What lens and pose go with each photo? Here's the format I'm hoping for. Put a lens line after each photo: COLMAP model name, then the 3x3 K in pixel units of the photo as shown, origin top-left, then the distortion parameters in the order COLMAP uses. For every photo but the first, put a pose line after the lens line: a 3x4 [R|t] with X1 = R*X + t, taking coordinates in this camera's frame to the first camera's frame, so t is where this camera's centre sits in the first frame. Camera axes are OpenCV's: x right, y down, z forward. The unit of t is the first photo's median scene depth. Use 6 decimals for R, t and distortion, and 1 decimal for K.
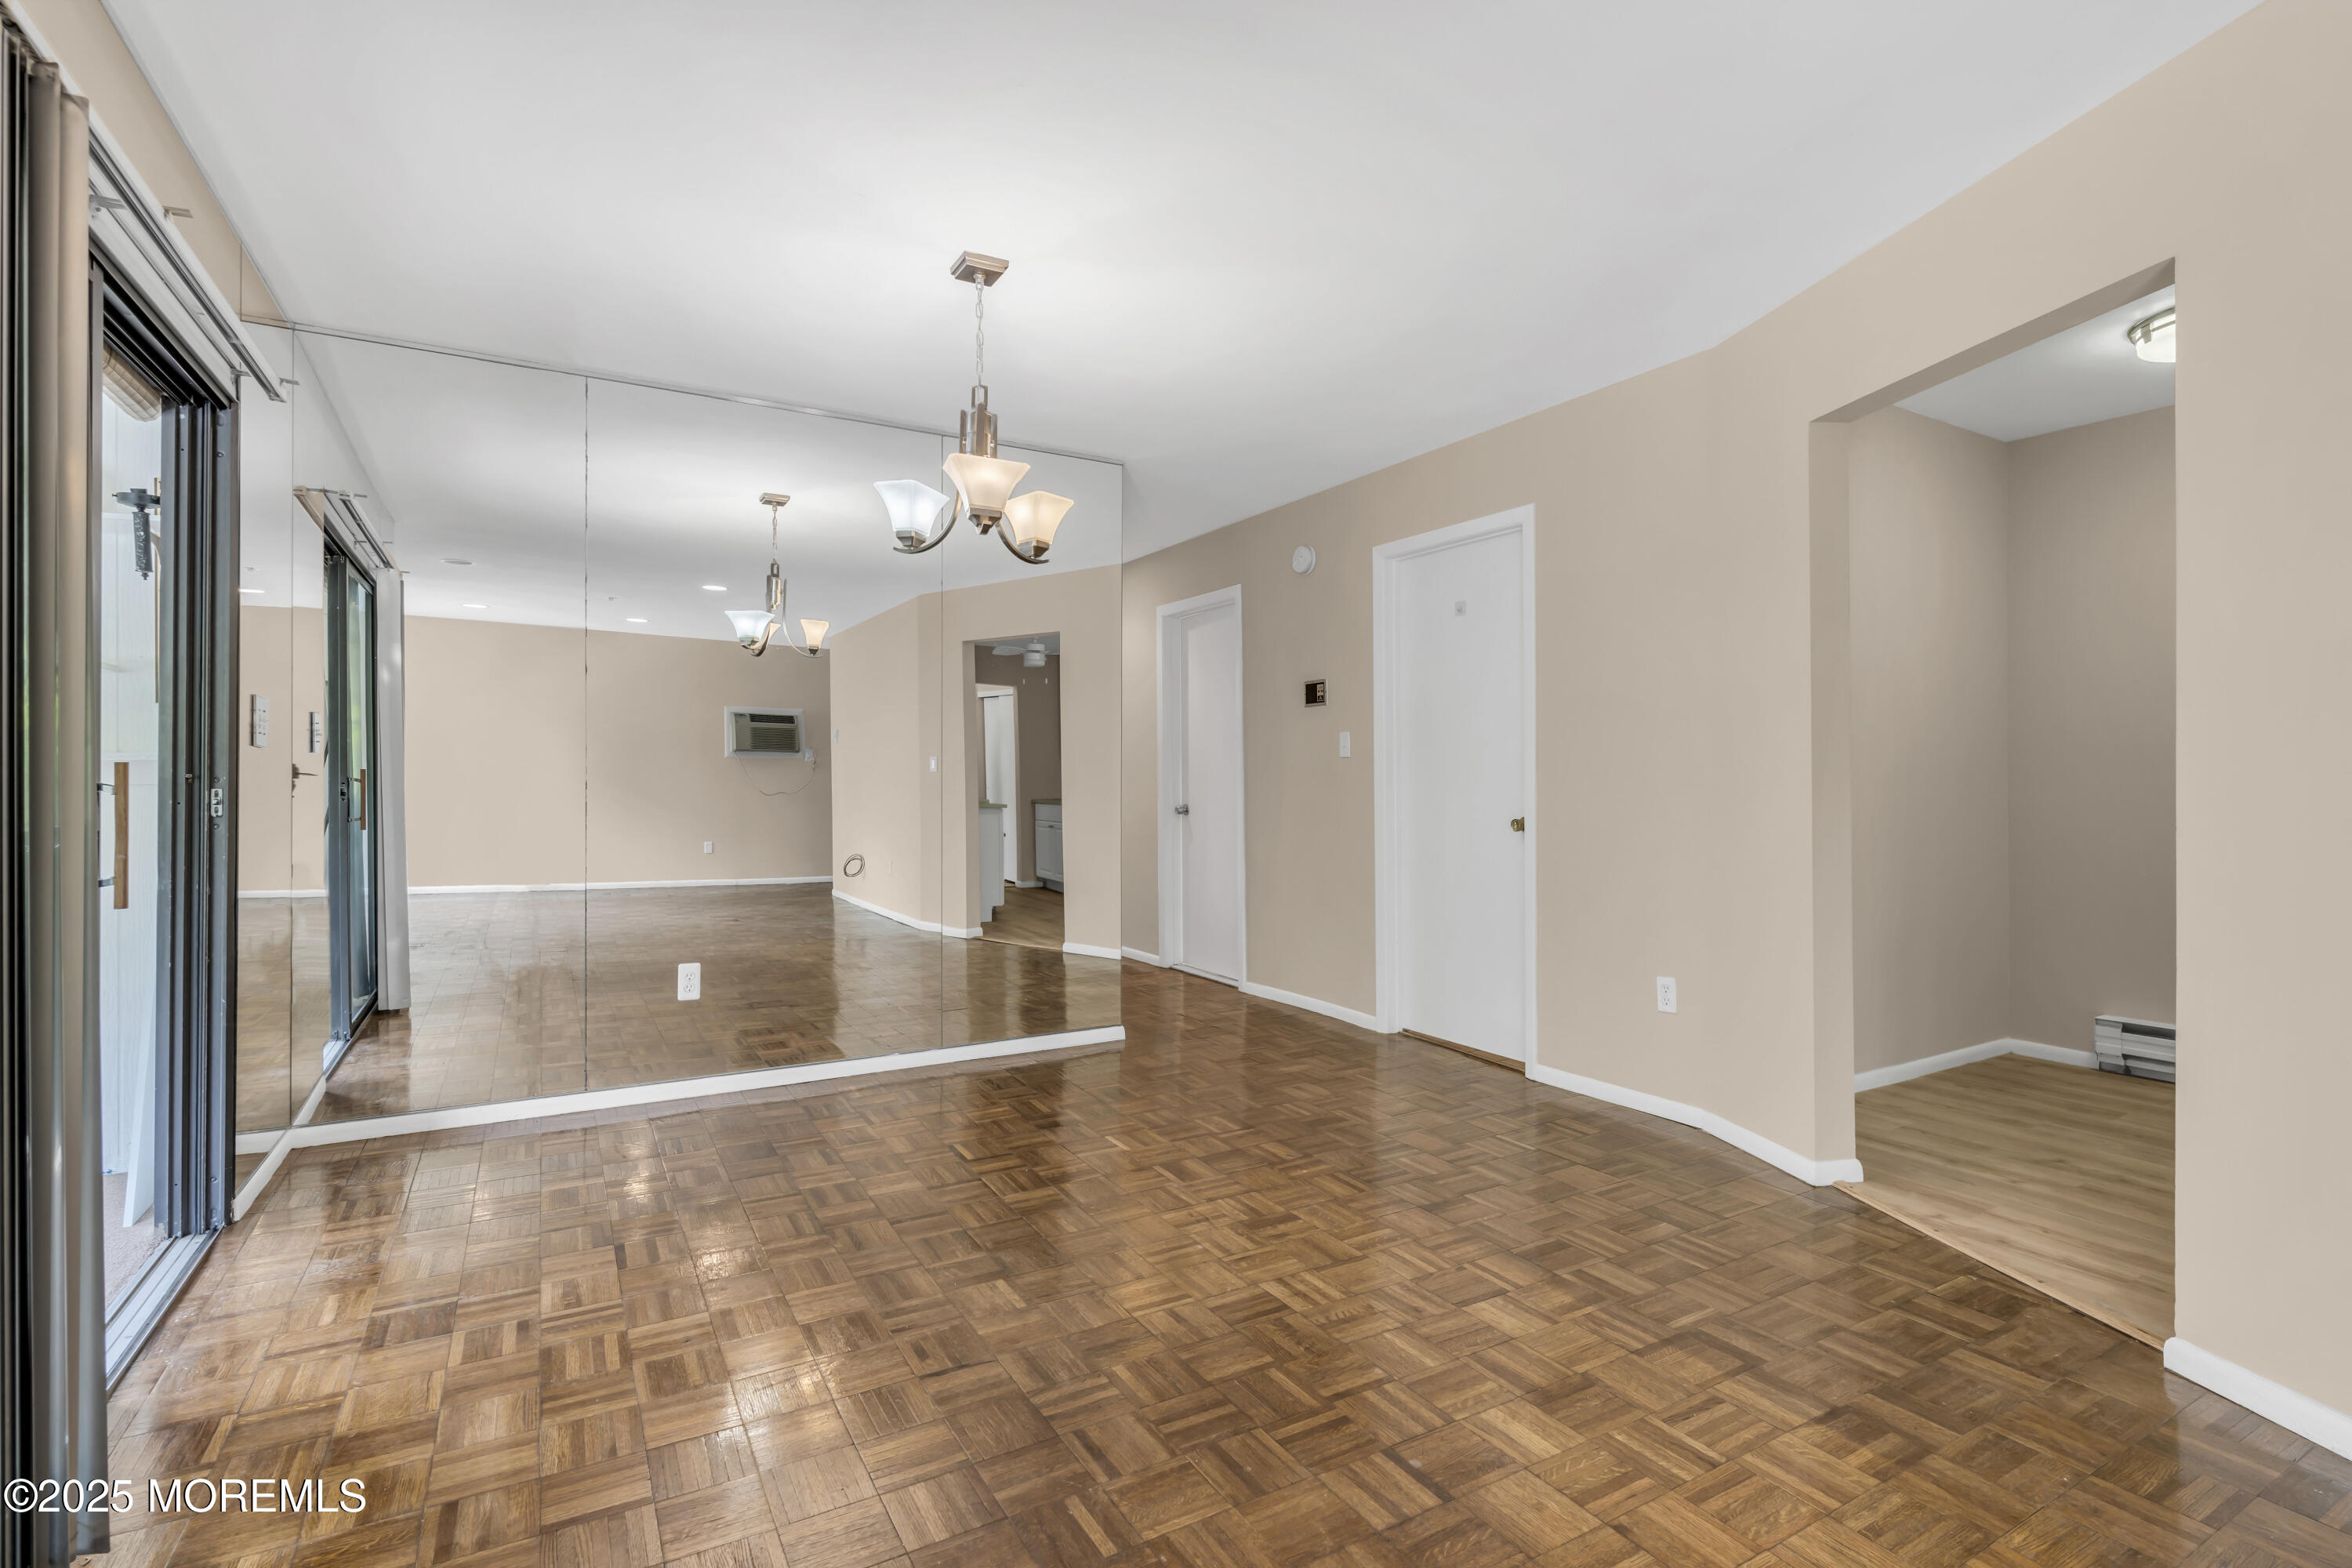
lens RADIAL K [[1059.3, 0, 1176.6], [0, 1059.3, 776.6], [0, 0, 1]] dist [-0.007948, 0.002017]
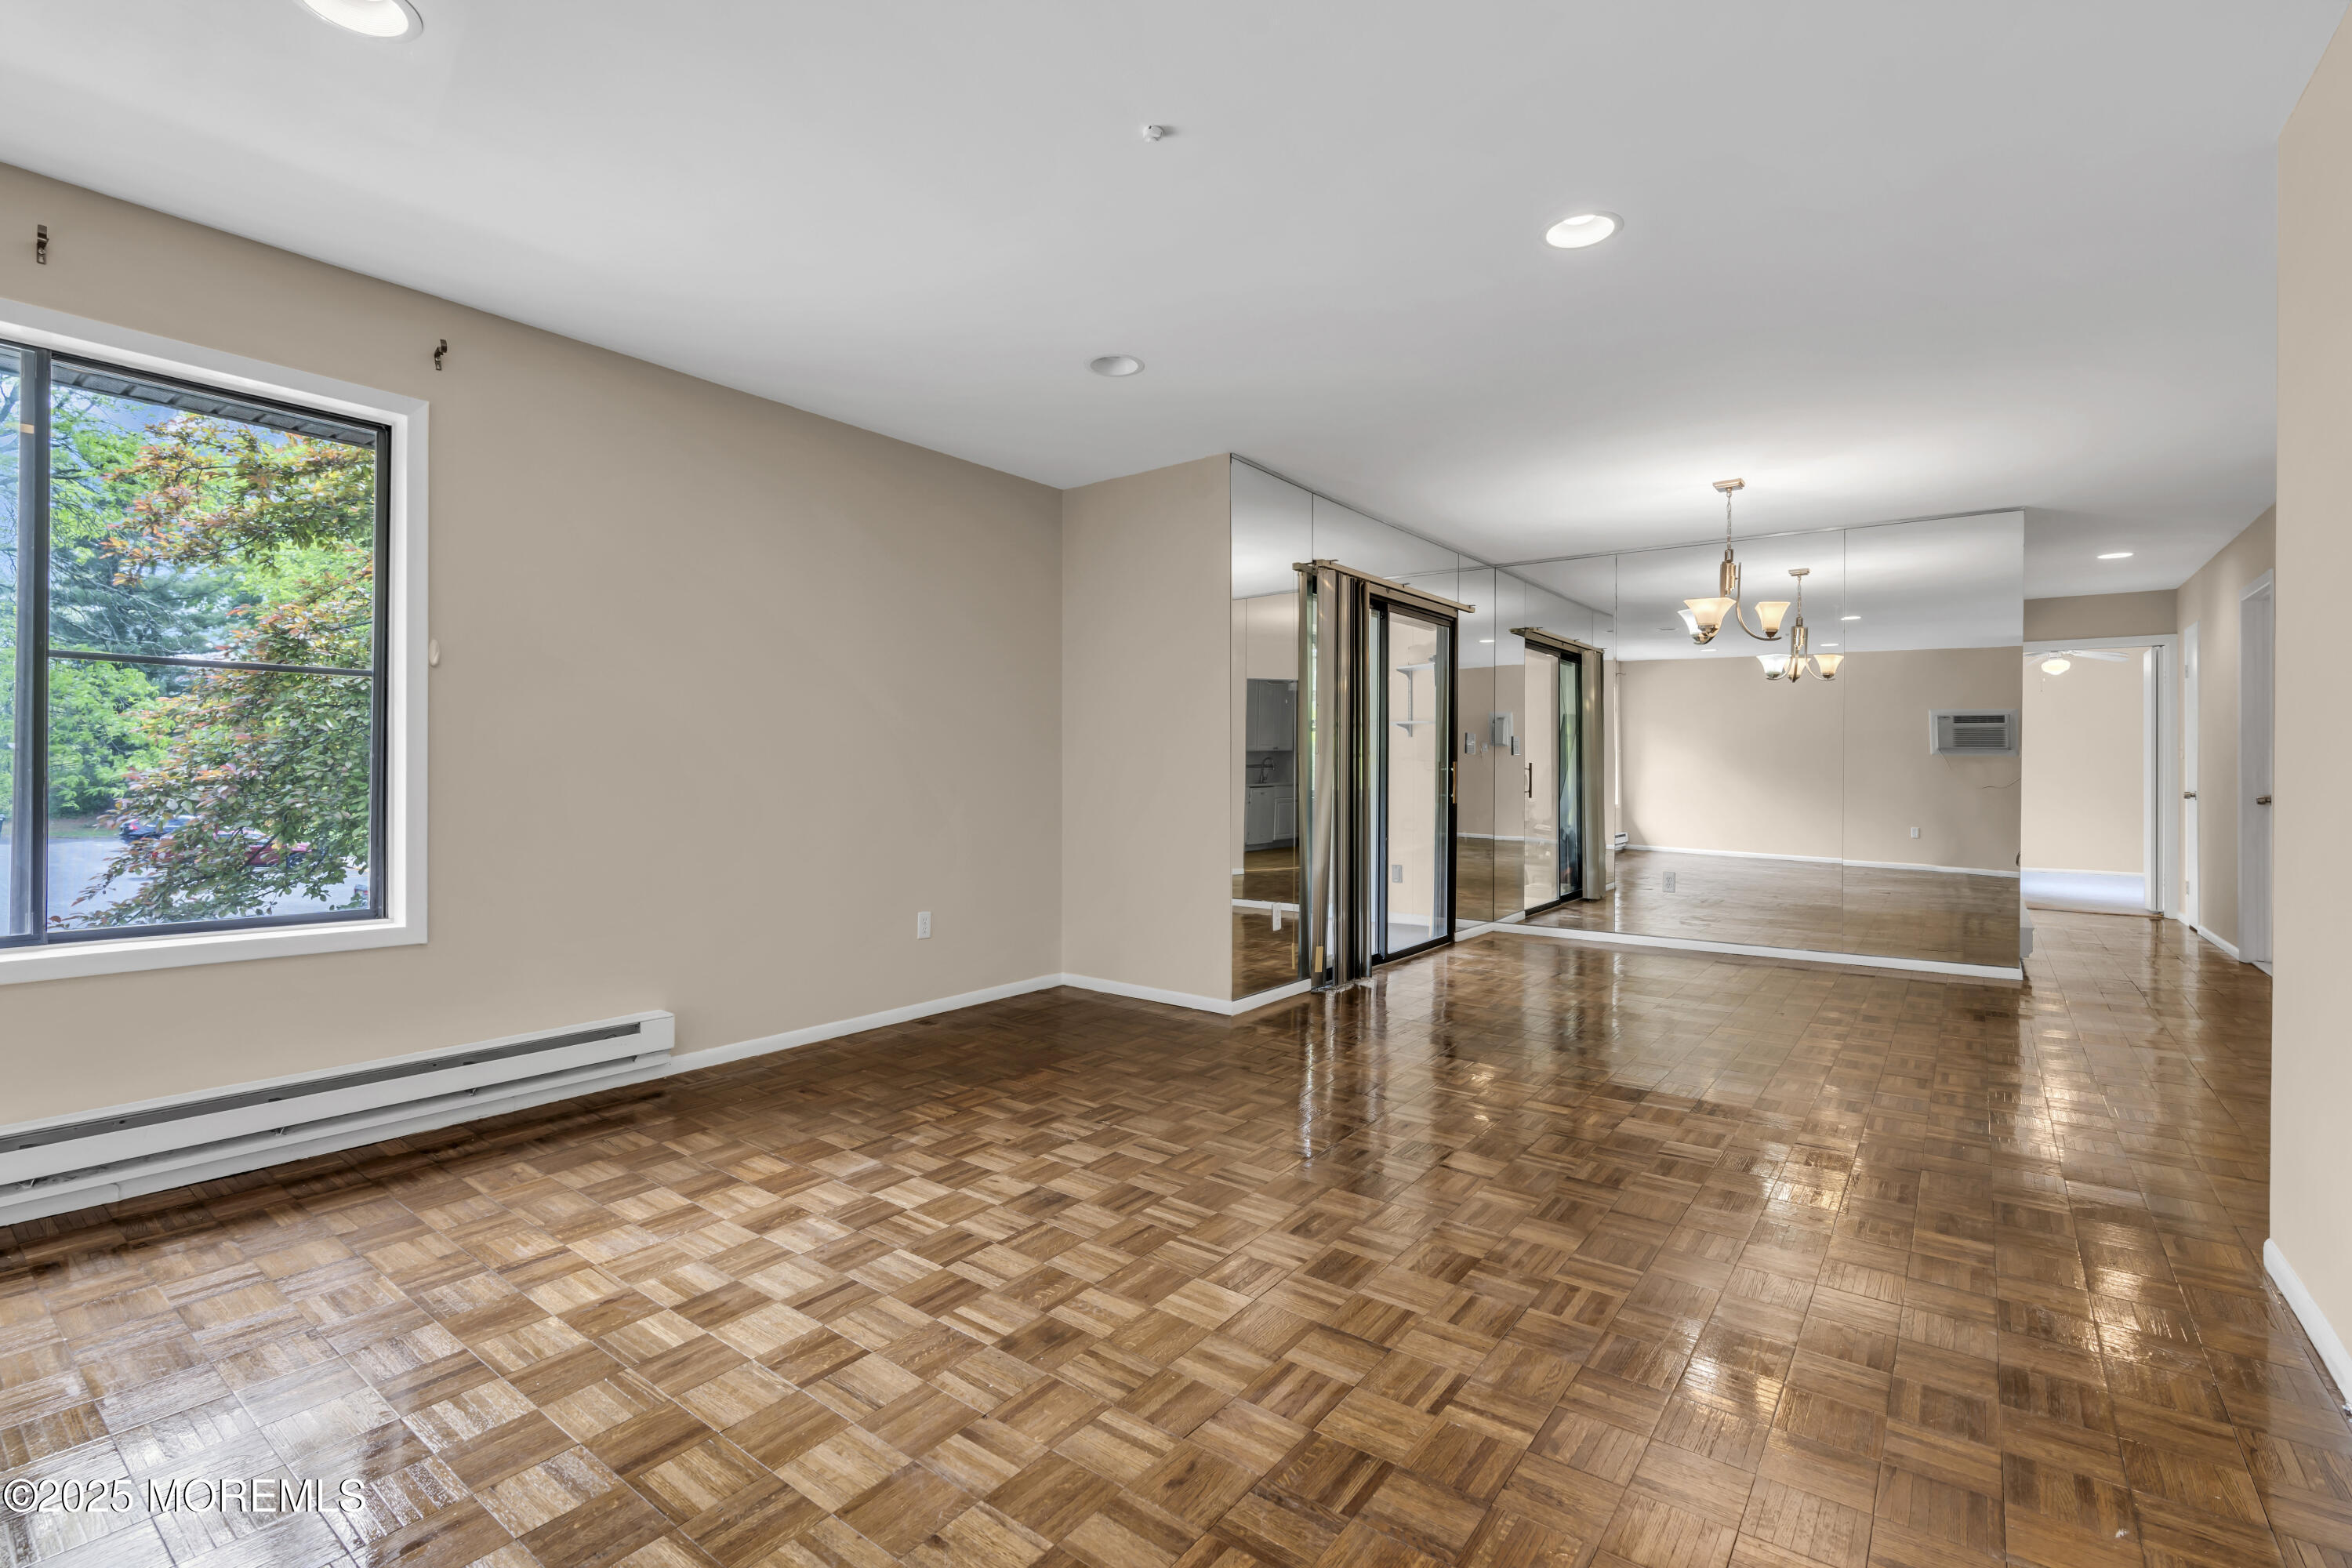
lens RADIAL K [[1059.3, 0, 1165.6], [0, 1059.3, 773.5], [0, 0, 1]] dist [-0.007948, 0.002017]
pose [[0.368773, -0.007092, -0.929493, 0.574788], [0.001278, 0.999974, -0.007122, 0.013494], [0.929519, 0.001439, 0.368772, -0.296286]]
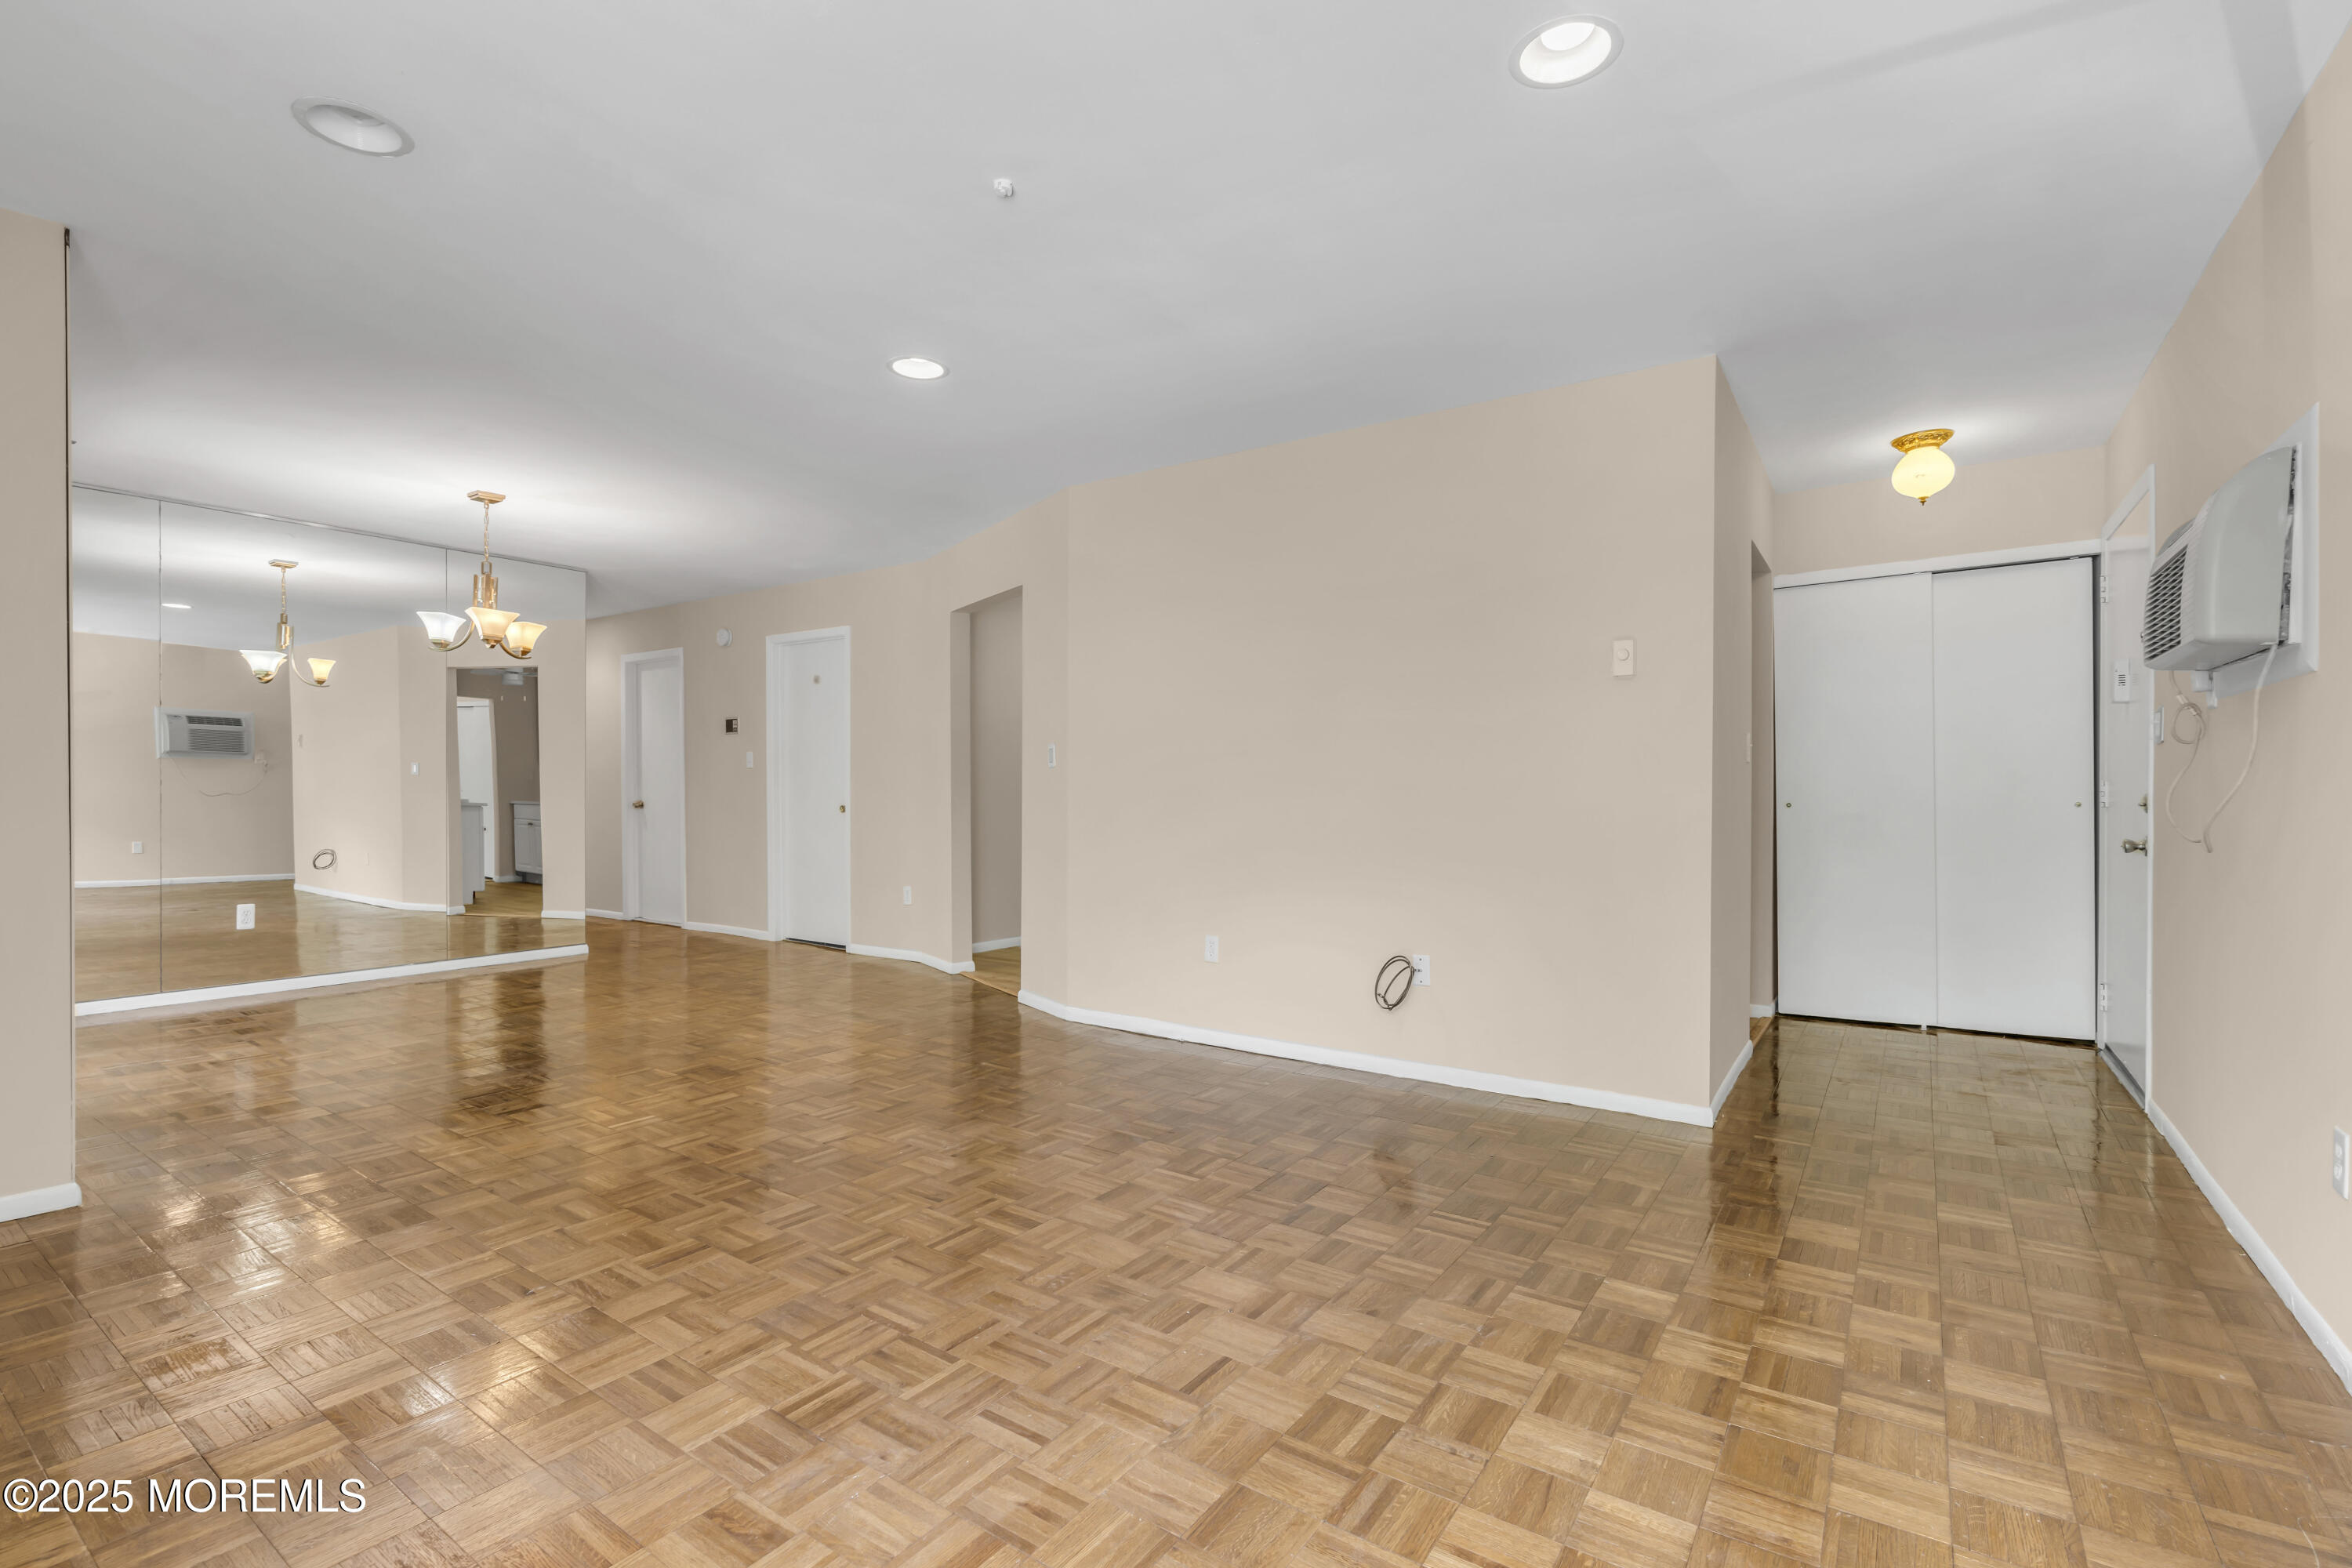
lens RADIAL K [[1059.3, 0, 1174.2], [0, 1059.3, 802.9], [0, 0, 1]] dist [-0.007948, 0.002017]
pose [[0.908544, -0.000781, 0.417789, 0.066030], [-0.005910, 0.999874, 0.014723, 0.005831], [-0.417748, -0.015845, 0.908425, -0.586806]]
